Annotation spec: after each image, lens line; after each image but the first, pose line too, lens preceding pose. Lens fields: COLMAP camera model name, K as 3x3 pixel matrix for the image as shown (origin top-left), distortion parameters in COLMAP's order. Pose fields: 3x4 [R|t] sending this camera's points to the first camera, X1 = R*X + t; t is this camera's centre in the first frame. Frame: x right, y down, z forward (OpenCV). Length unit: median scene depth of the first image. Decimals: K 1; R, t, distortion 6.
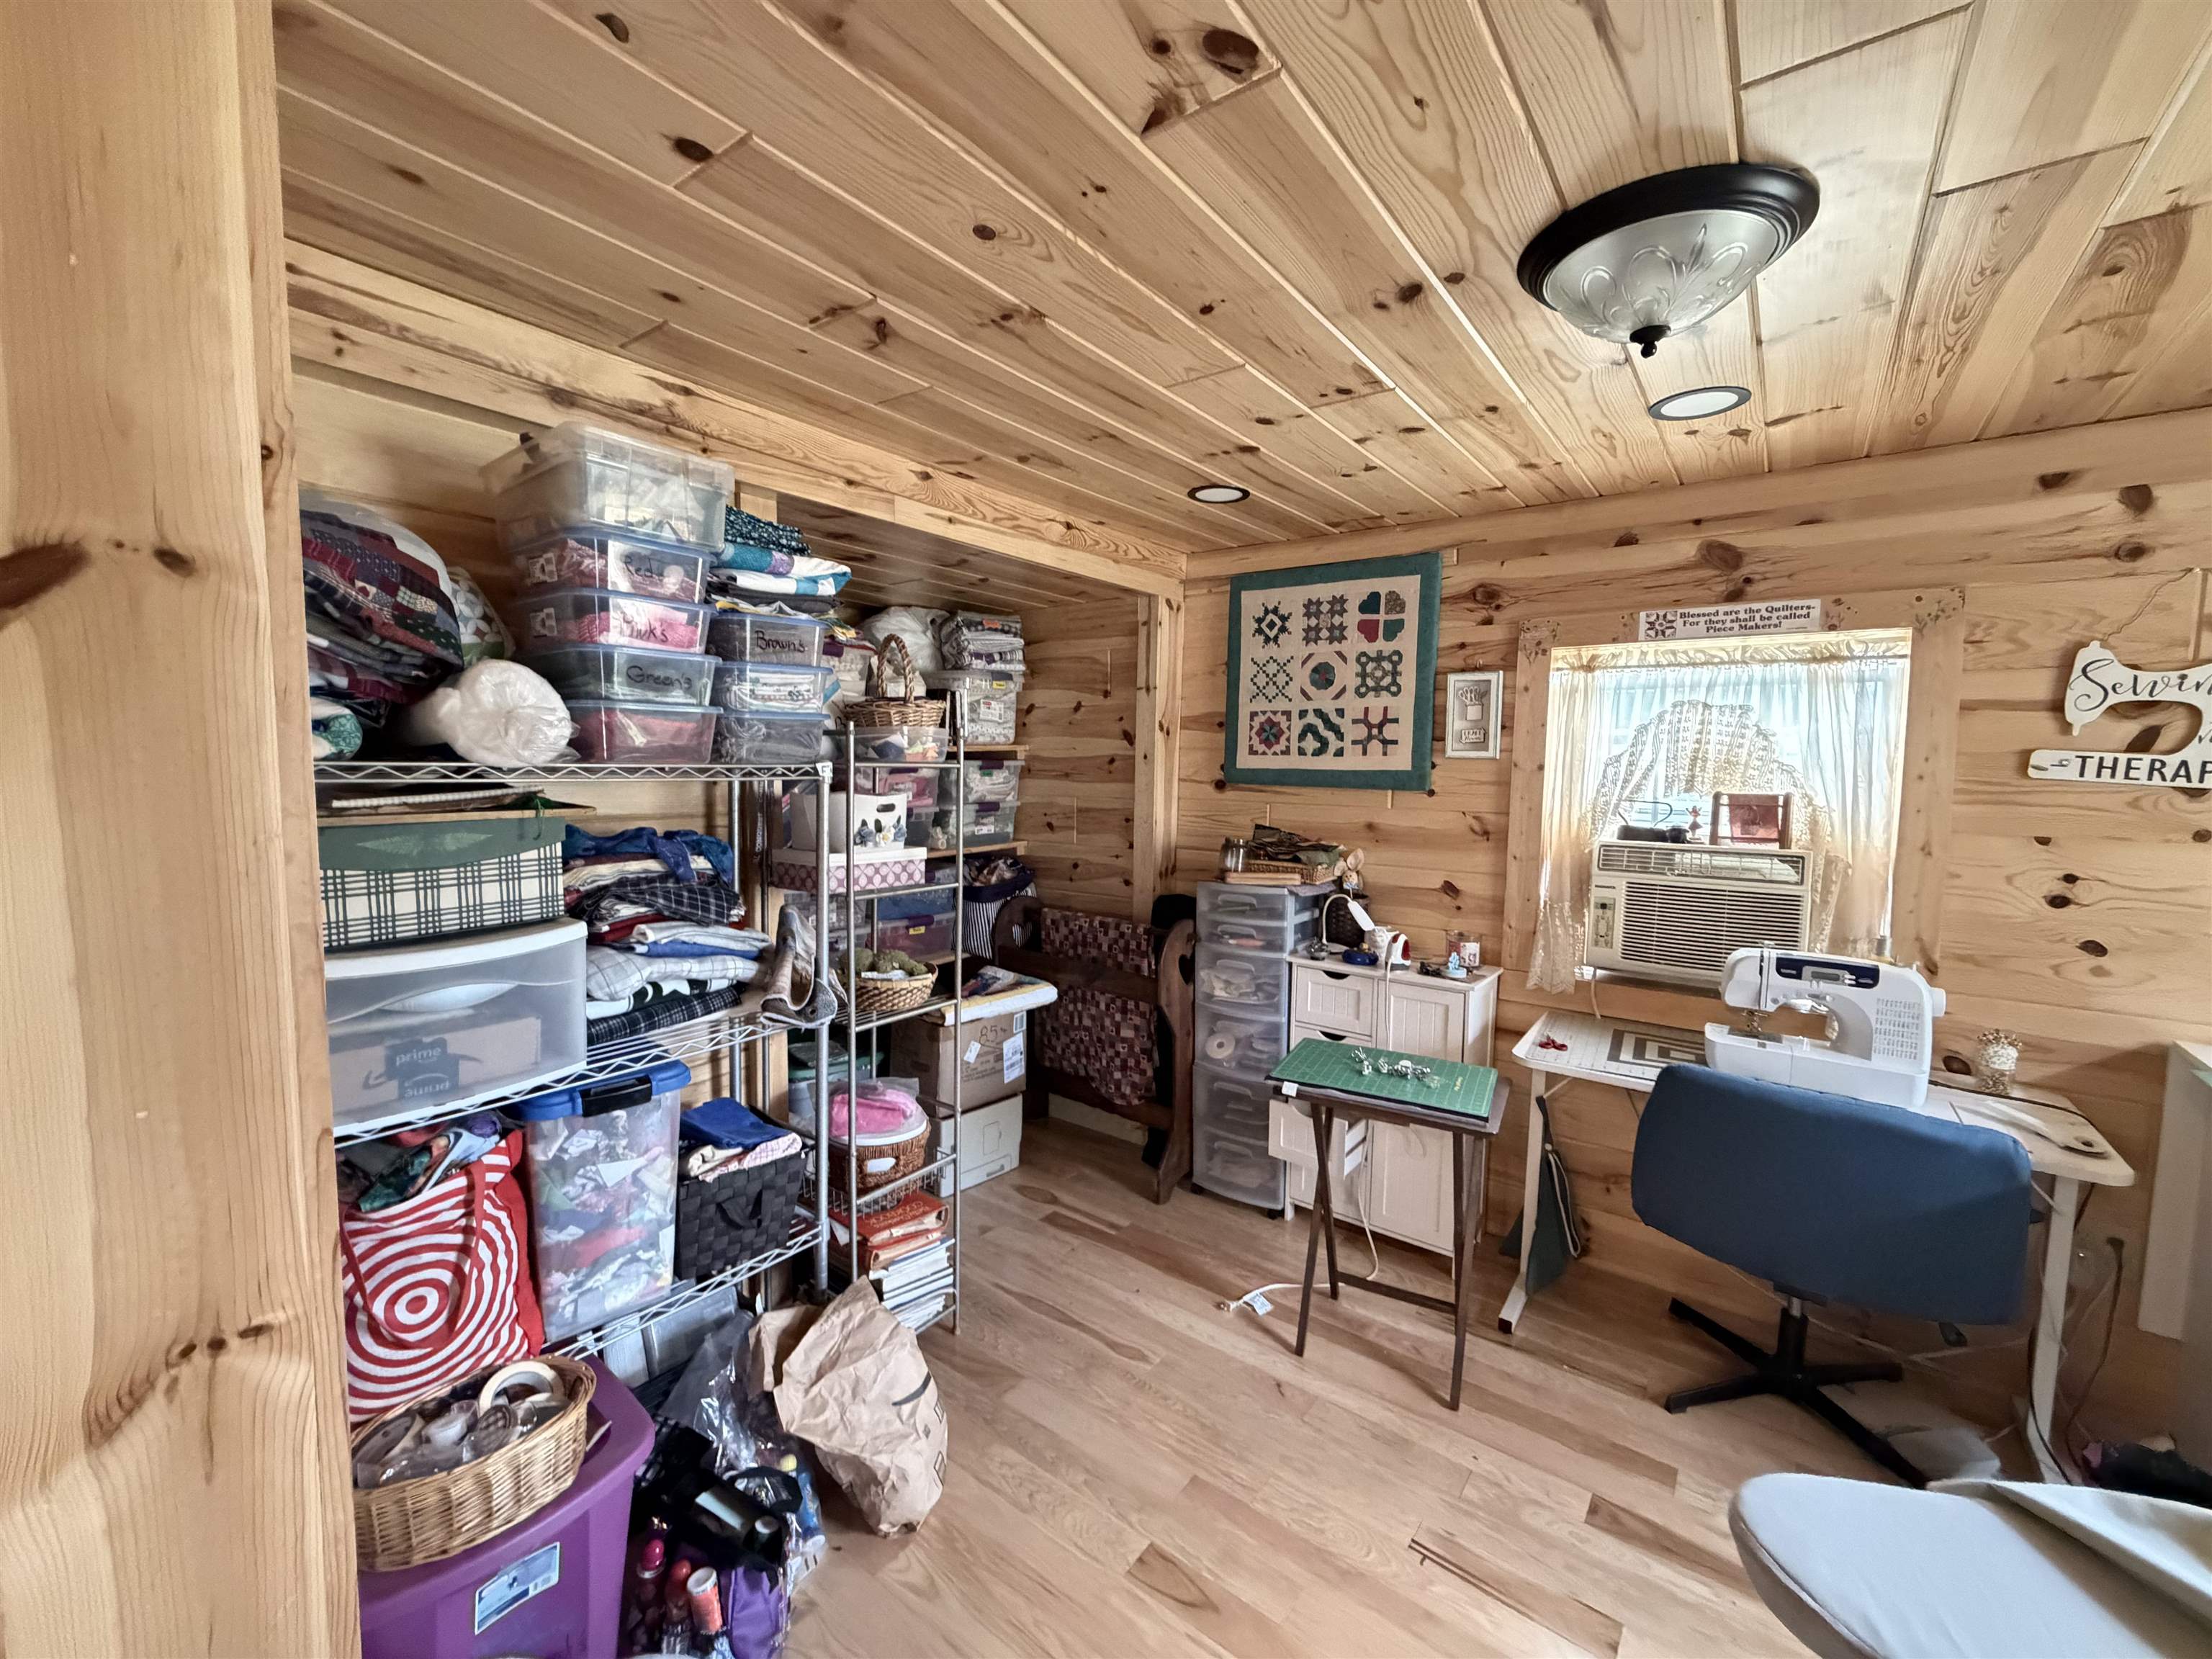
lens RADIAL K [[893.7, 0, 1097.3], [0, 893.7, 834.1], [0, 0, 1]] dist [-0.000047, 0.000011]
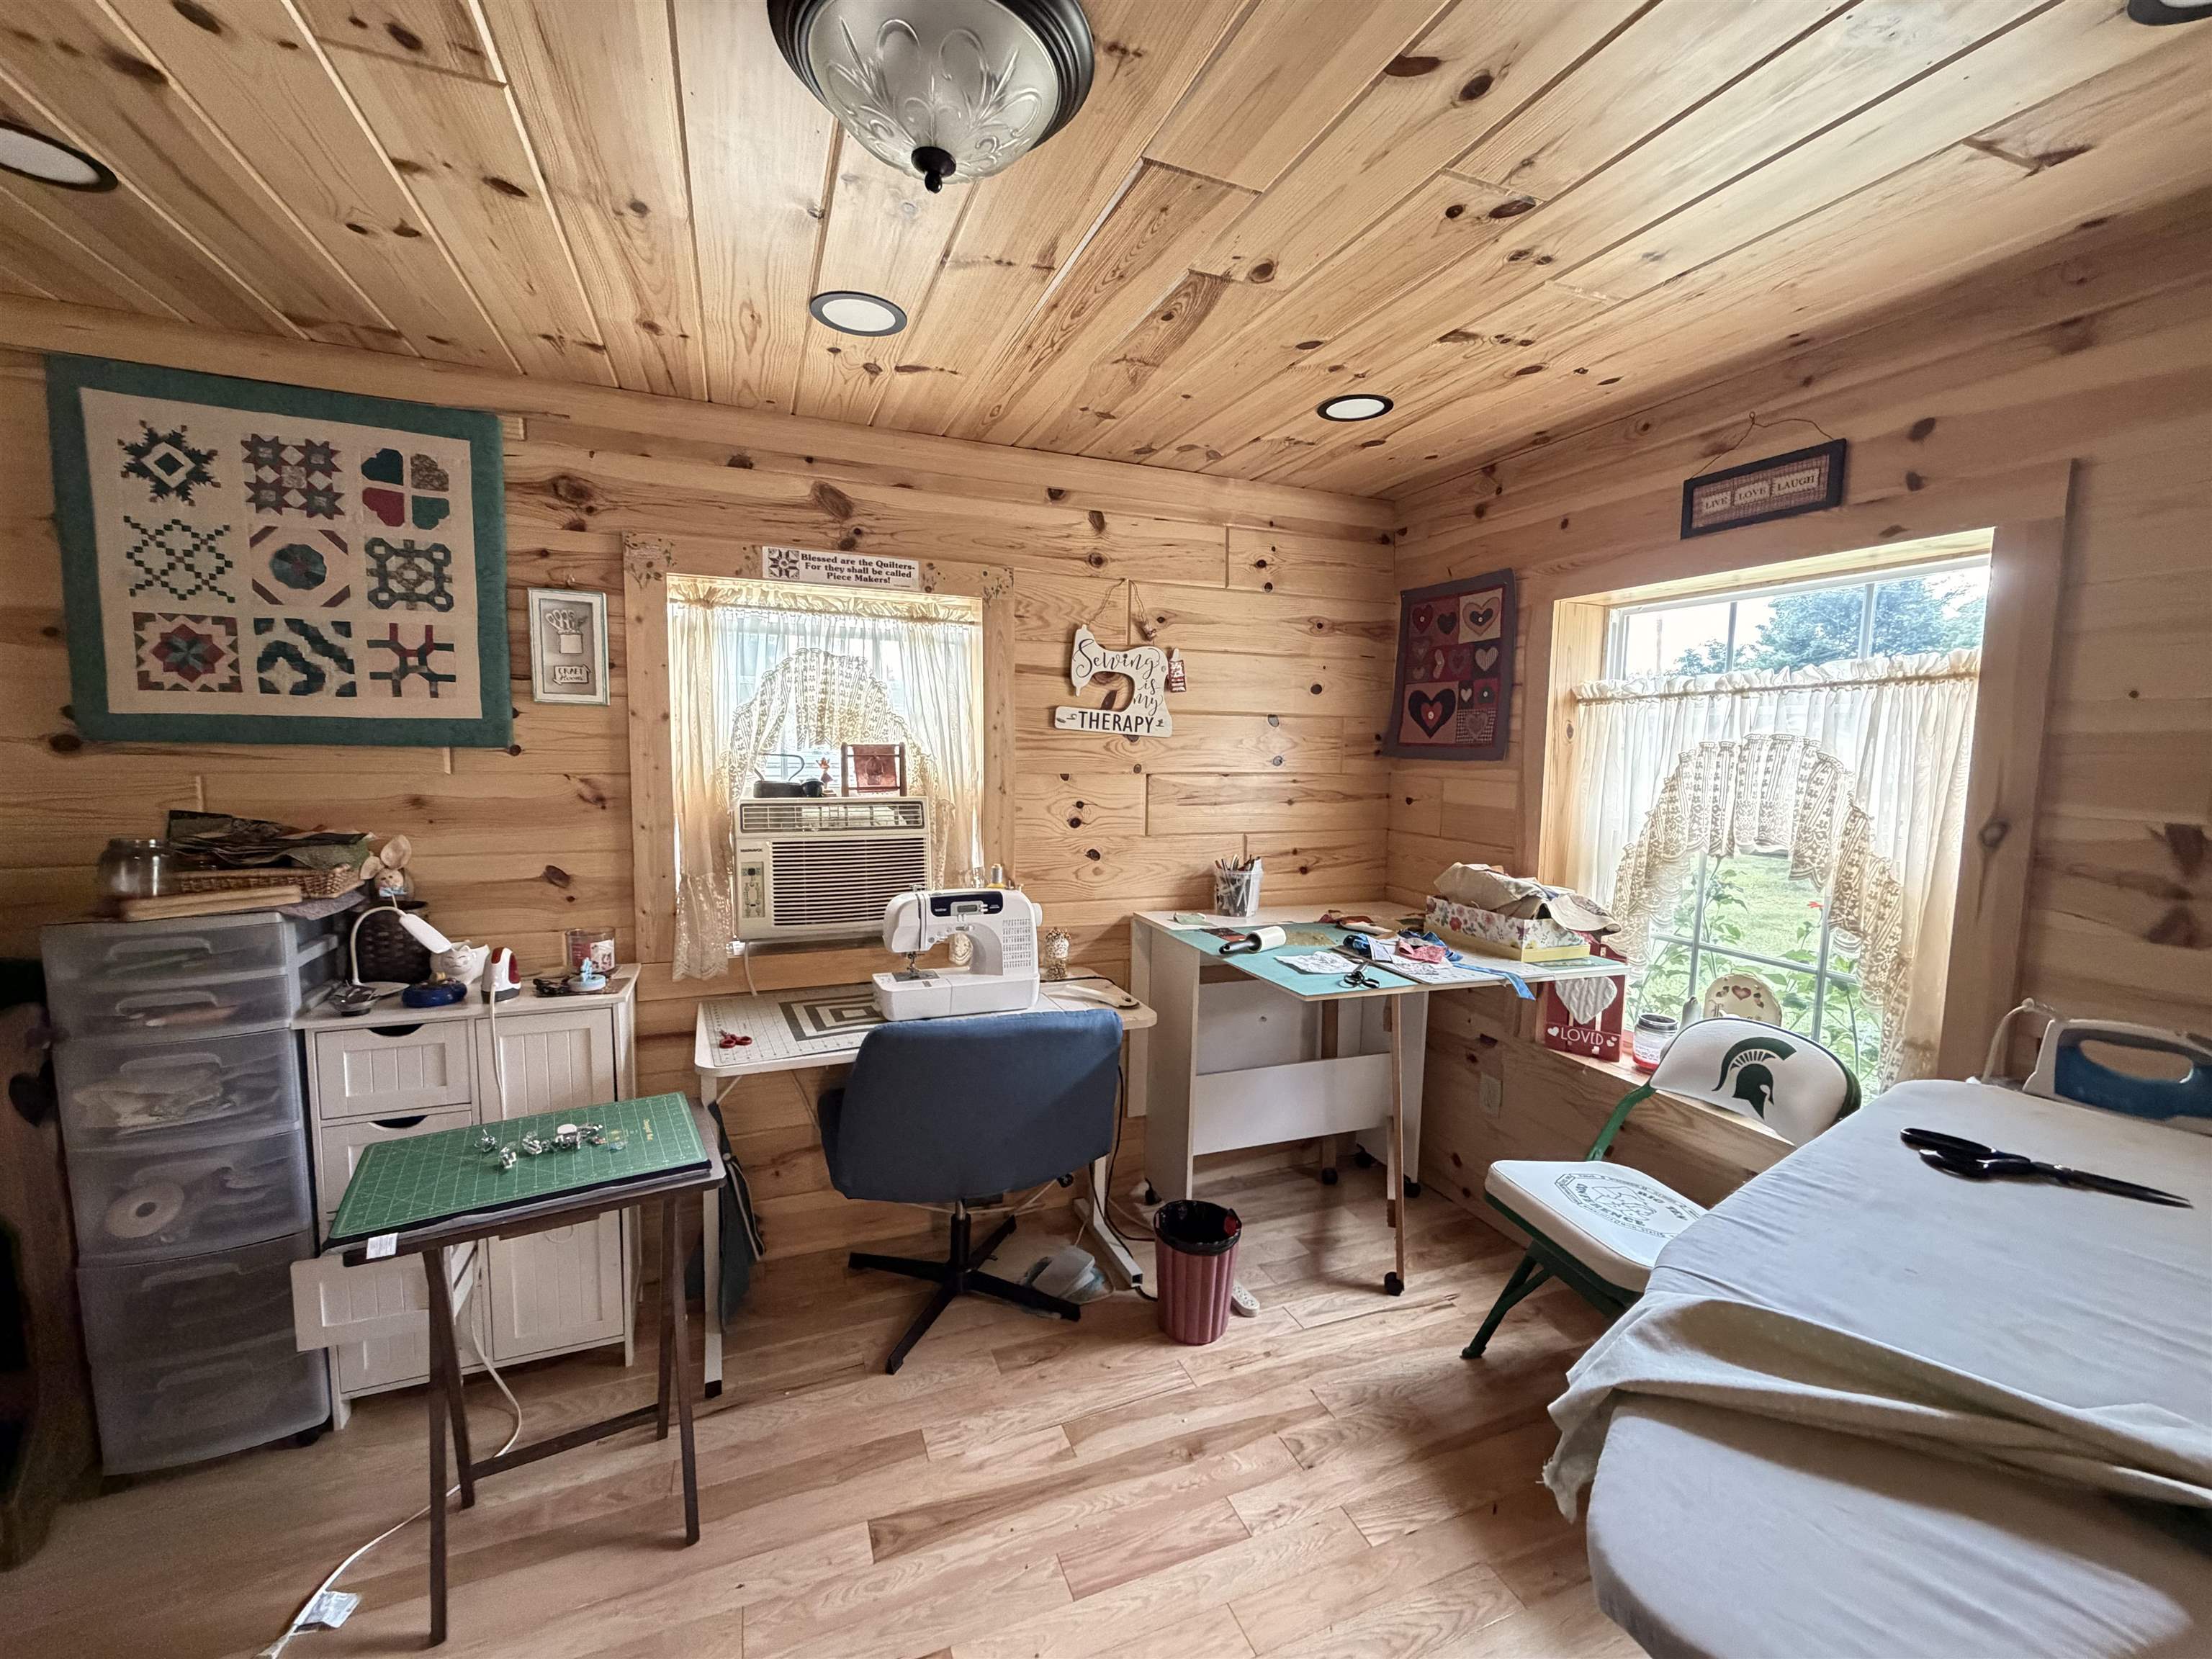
lens RADIAL K [[893.7, 0, 1109.4], [0, 893.7, 829.2], [0, 0, 1]] dist [-0.000047, 0.000011]
pose [[0.497143, -0.091141, 0.862868, -0.029985], [0.061638, 0.995665, 0.069655, -0.002987], [-0.865476, 0.018557, 0.500606, 0.256910]]
